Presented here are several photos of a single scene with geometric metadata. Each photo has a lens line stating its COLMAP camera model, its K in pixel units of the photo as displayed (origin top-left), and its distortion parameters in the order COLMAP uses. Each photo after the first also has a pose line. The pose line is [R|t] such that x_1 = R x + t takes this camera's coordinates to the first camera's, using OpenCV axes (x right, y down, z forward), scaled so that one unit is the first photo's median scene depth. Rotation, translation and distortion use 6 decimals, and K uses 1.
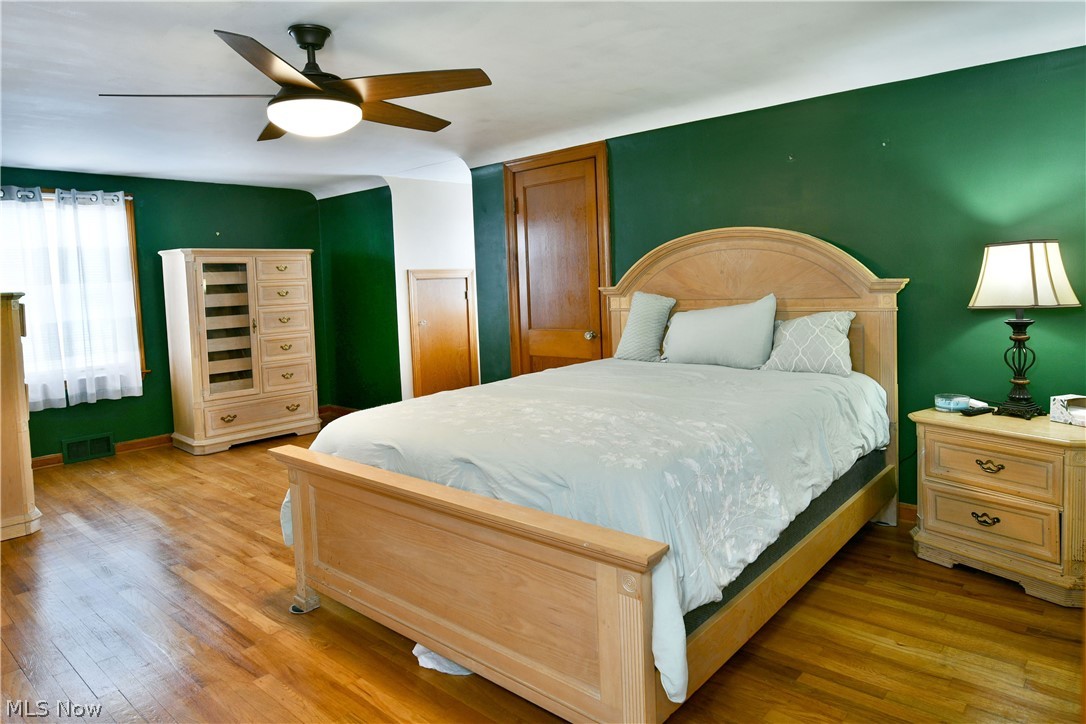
lens RADIAL K [[658.5, 0, 545.4], [0, 658.5, 320.1], [0, 0, 1]] dist [-0.016395, -0.005306]
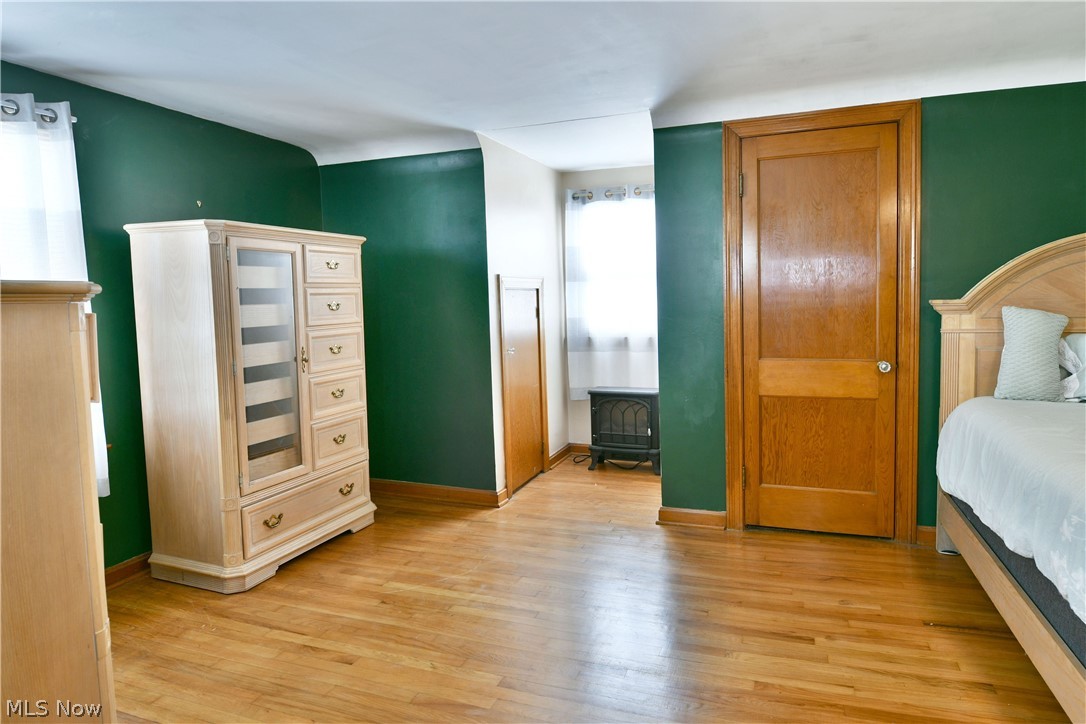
lens RADIAL K [[658.5, 0, 510.9], [0, 658.5, 353.7], [0, 0, 1]] dist [-0.016395, -0.005306]
pose [[0.940545, -0.012347, 0.339444, -0.492145], [0.007833, 0.999862, 0.014665, -0.004274], [-0.339578, -0.011134, 0.940512, 0.395658]]
